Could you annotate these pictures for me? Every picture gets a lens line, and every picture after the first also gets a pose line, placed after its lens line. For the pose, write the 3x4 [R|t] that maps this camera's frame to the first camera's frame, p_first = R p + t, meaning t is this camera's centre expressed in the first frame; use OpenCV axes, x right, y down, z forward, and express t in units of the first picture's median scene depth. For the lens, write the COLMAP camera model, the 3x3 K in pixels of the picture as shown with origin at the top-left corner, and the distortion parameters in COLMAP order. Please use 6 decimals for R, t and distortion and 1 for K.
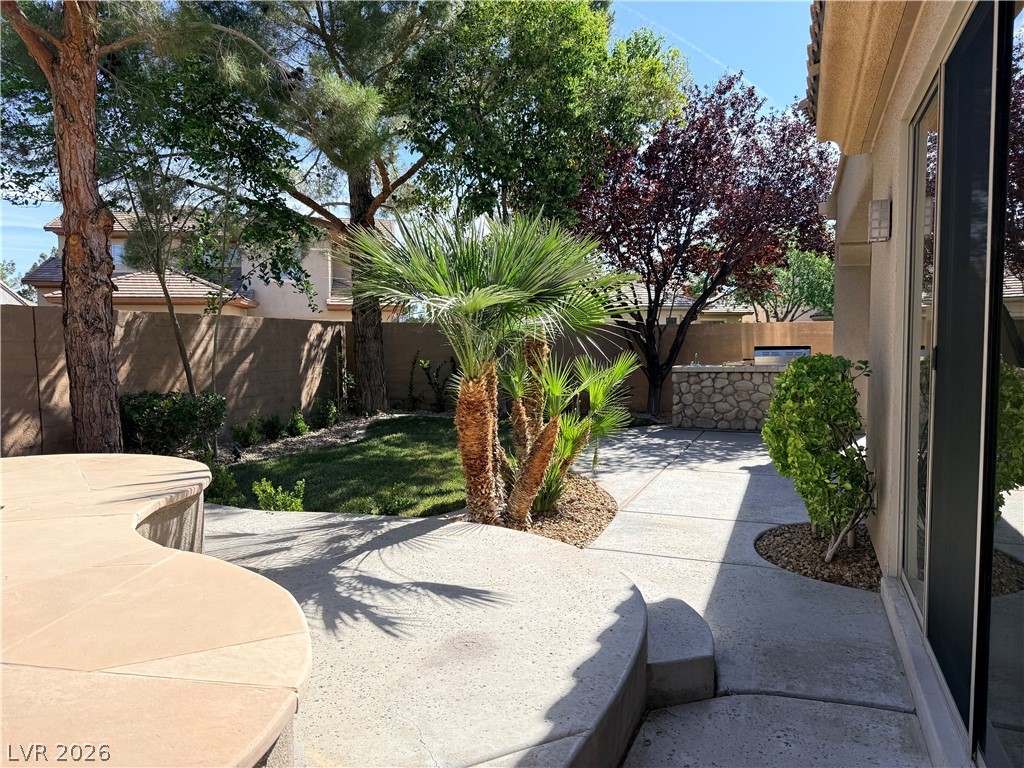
lens RADIAL K [[720.5, 0, 509.9], [0, 720.5, 386.0], [0, 0, 1]] dist [0.128143, -0.190790]
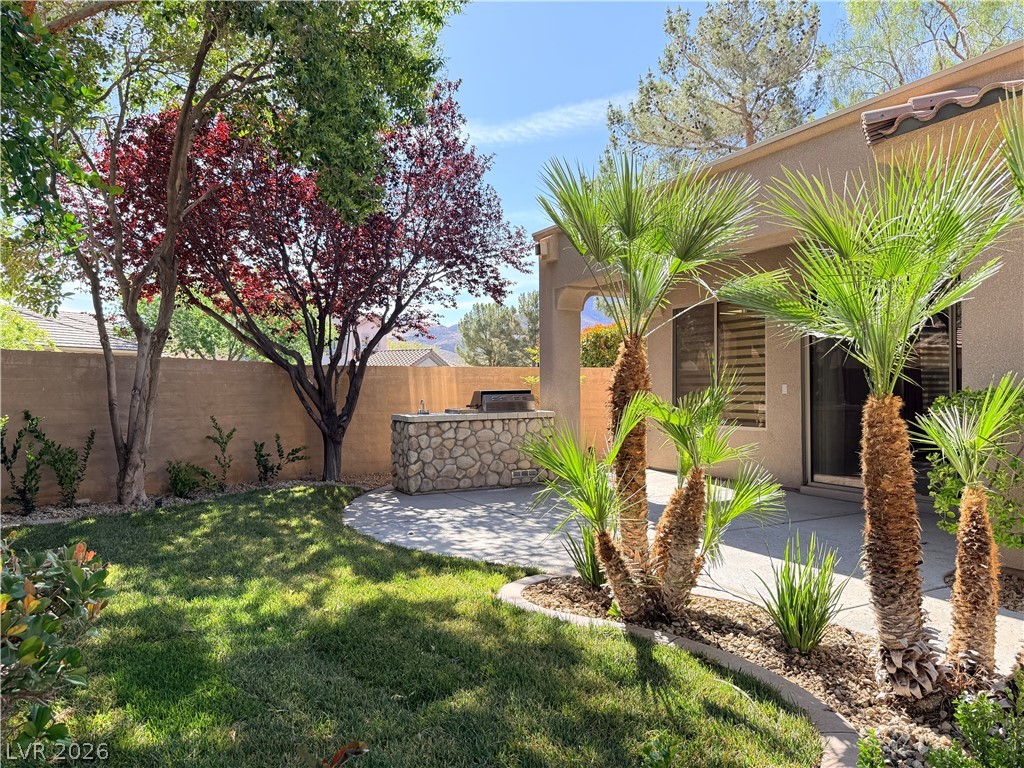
lens RADIAL K [[711.2, 0, 512.0], [0, 711.2, 384.0], [0, 0, 1]] dist [0.093394, -0.176457]
pose [[0.643678, 0.007719, 0.765257, -0.303823], [0.051249, 0.997270, -0.053166, -0.014536], [-0.763578, 0.073440, 0.641525, 0.409995]]
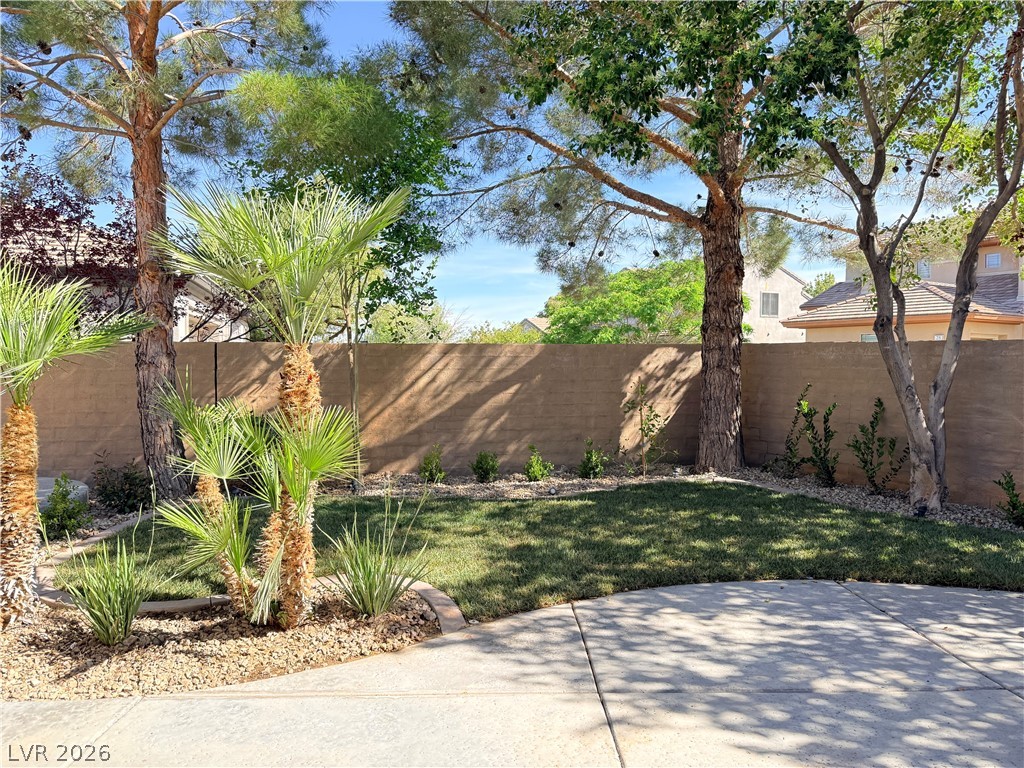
lens RADIAL K [[720.5, 0, 509.9], [0, 720.5, 386.0], [0, 0, 1]] dist [0.128143, -0.190790]
pose [[0.402930, 0.034672, -0.914574, 0.402741], [-0.060928, 0.998082, 0.010995, -0.044716], [0.913201, 0.051292, 0.404269, 0.543870]]
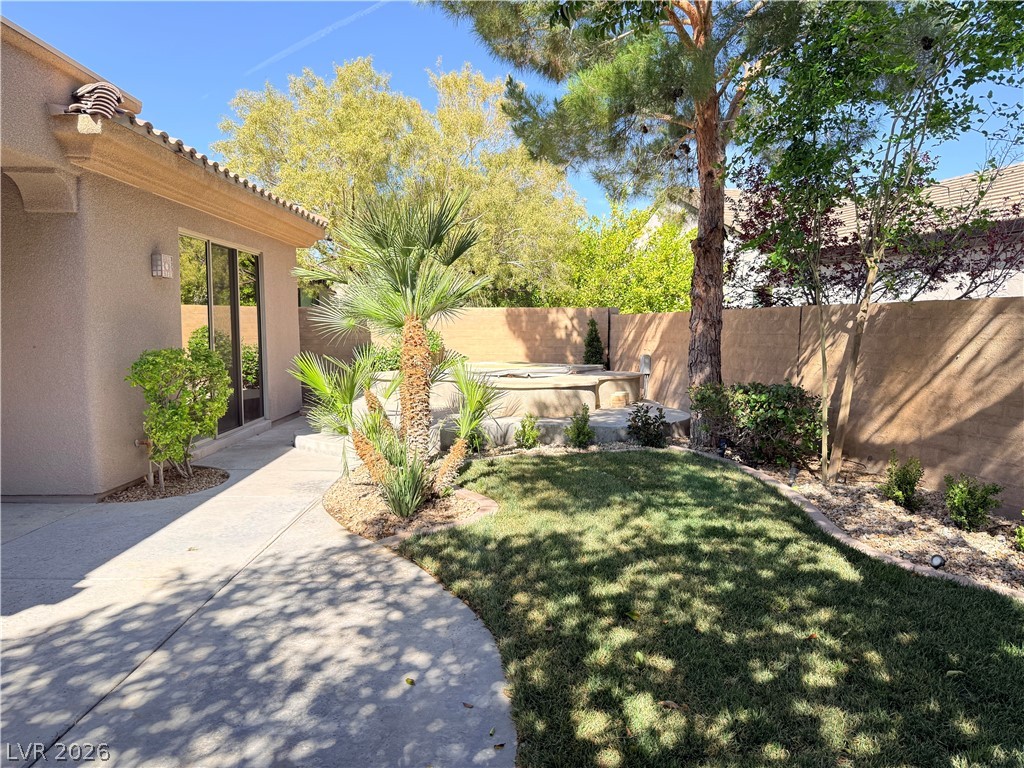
lens RADIAL K [[724.4, 0, 525.2], [0, 724.4, 388.6], [0, 0, 1]] dist [0.002520, -0.006692]
pose [[-0.921017, 0.038962, -0.387568, 0.151537], [-0.022212, 0.988113, 0.152118, -0.083753], [0.388888, 0.148712, -0.909204, 1.108054]]
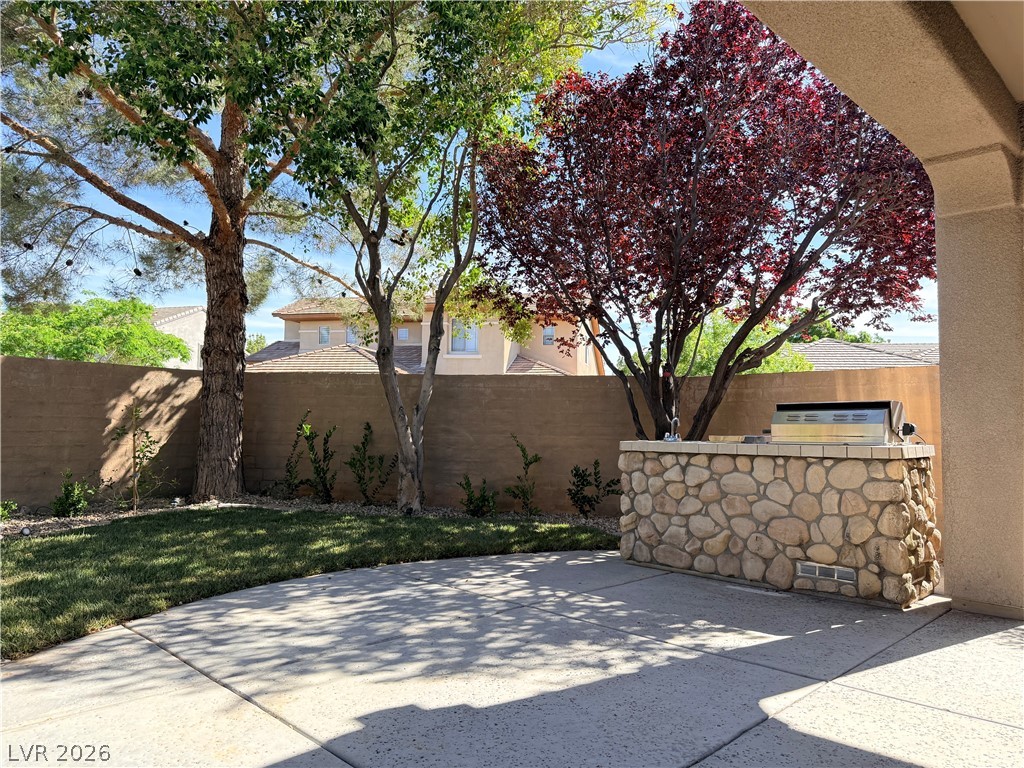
lens RADIAL K [[720.5, 0, 509.9], [0, 720.5, 386.0], [0, 0, 1]] dist [0.128143, -0.190790]
pose [[0.919254, -0.004536, -0.393639, 0.361033], [-0.043501, 0.992639, -0.113027, -0.003402], [0.391254, 0.121024, 0.912290, 0.479922]]
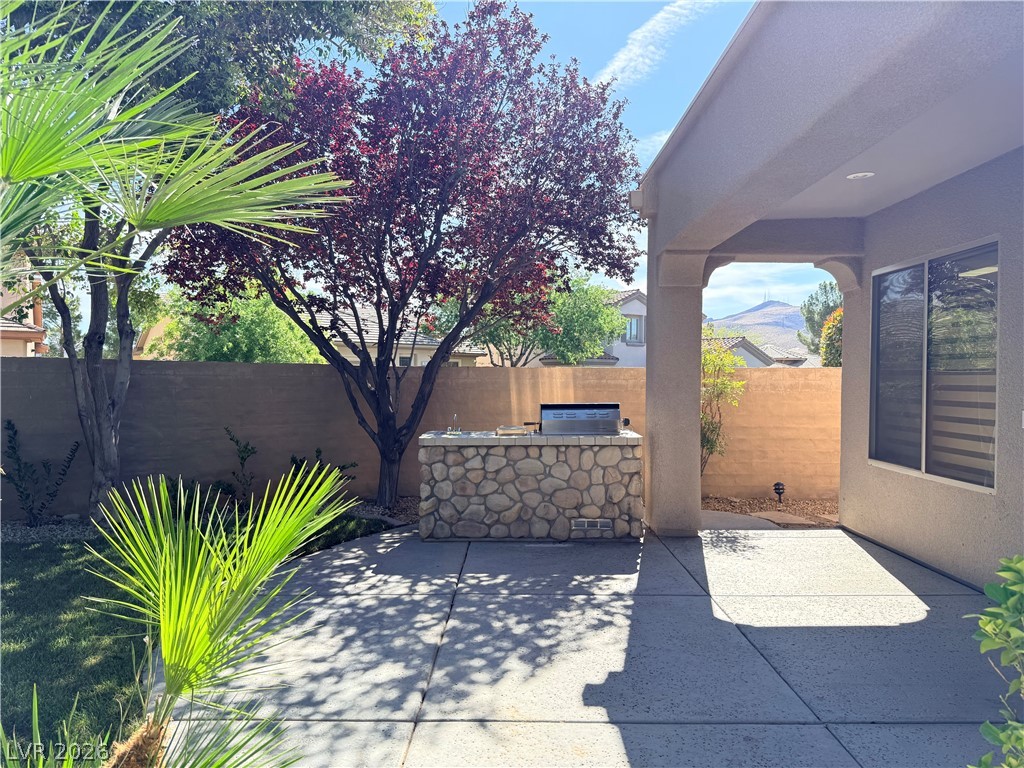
lens RADIAL K [[703.0, 0, 512.0], [0, 703.0, 384.0], [0, 0, 1]] dist [0.187703, -0.352093]
pose [[0.931248, 0.006558, 0.364328, 0.080701], [0.013504, 0.998530, -0.052492, -0.039393], [-0.364137, 0.053803, 0.929790, 0.419091]]
